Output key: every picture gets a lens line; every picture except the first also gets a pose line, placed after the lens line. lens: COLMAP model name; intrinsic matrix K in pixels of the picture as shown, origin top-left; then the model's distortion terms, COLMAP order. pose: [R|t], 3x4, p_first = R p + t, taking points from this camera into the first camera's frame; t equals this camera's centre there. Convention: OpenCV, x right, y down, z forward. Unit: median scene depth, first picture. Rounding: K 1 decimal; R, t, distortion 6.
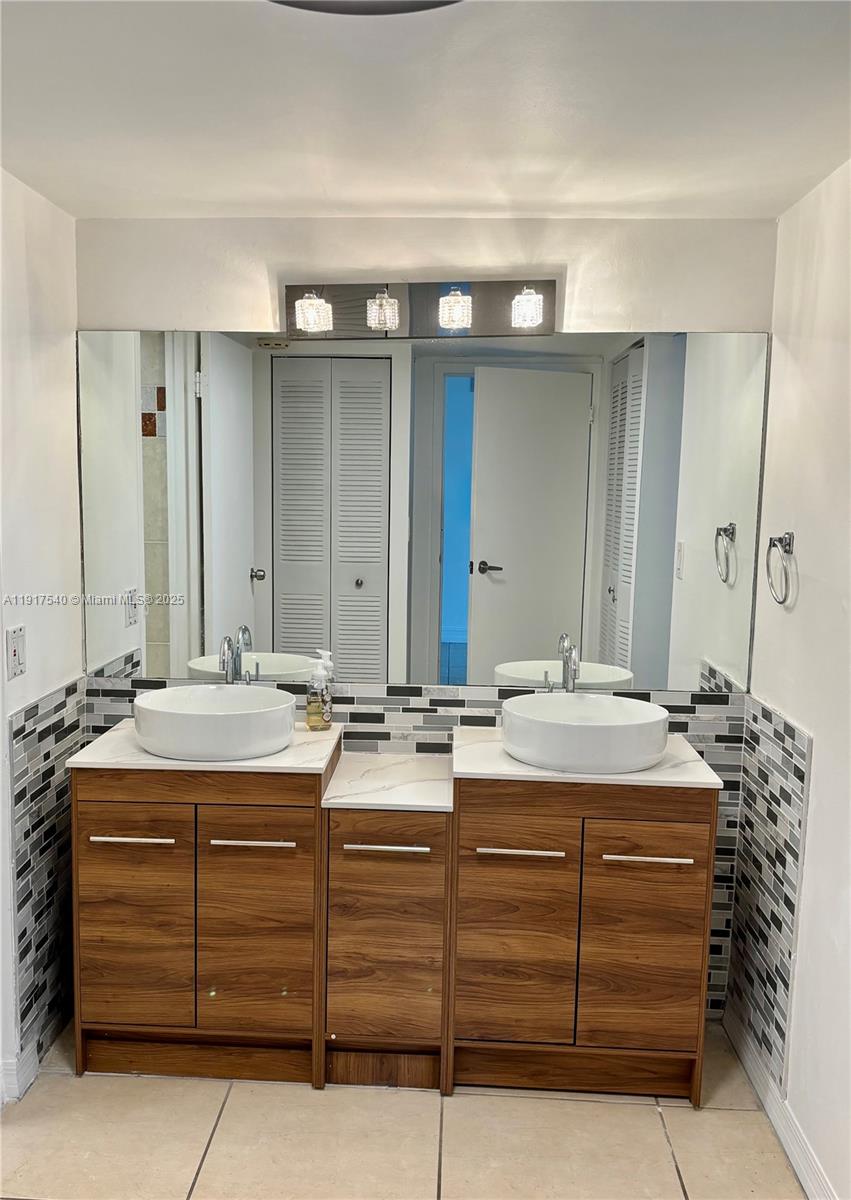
lens RADIAL K [[1198.2, 0, 364.1], [0, 1198.2, 650.9], [0, 0, 1]] dist [0.116320, -0.207943]
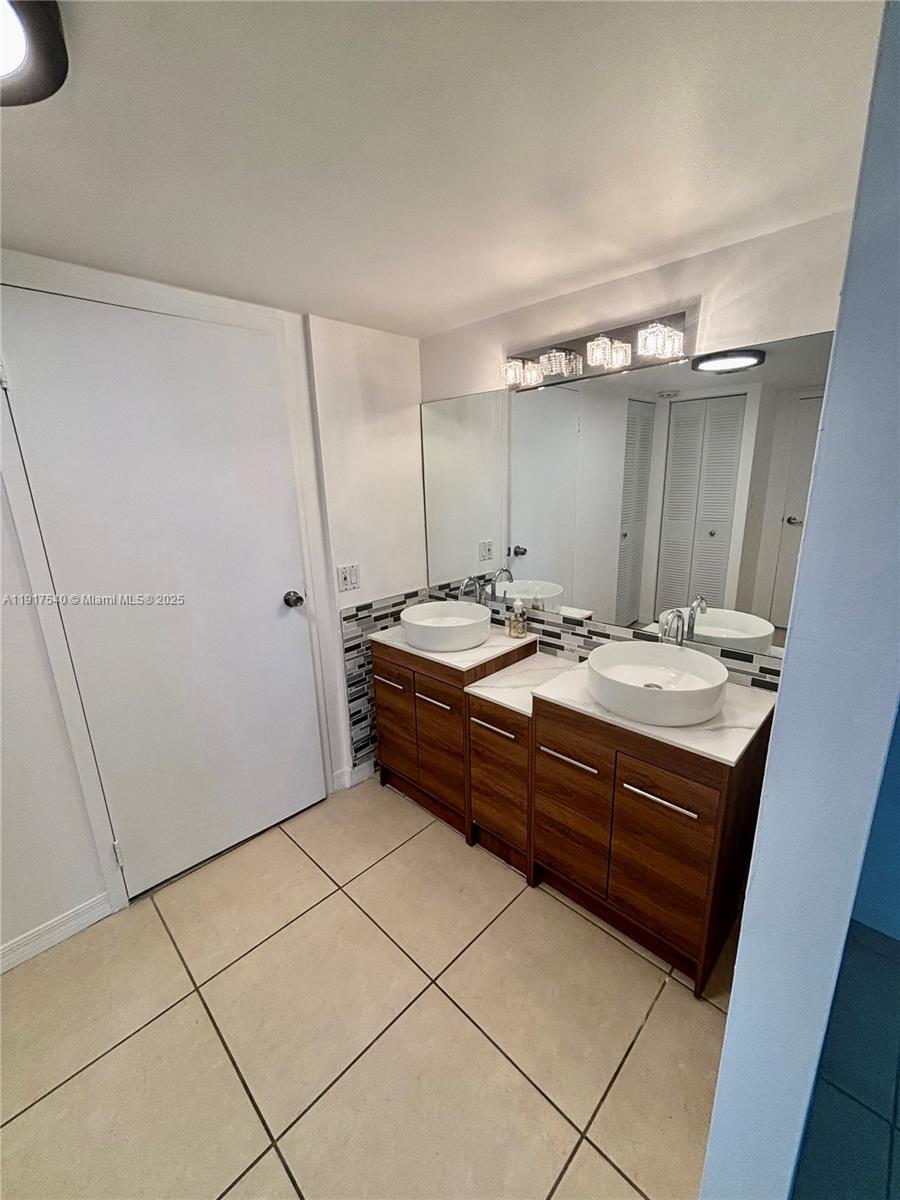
lens RADIAL K [[484.3, 0, 450.0], [0, 484.3, 600.0], [0, 0, 1]] dist [0.000320, 0.000249]
pose [[0.761276, 0.126498, -0.635969, 0.341225], [-0.056374, 0.989985, 0.129432, -0.072962], [0.645973, -0.062681, 0.760783, 0.485558]]
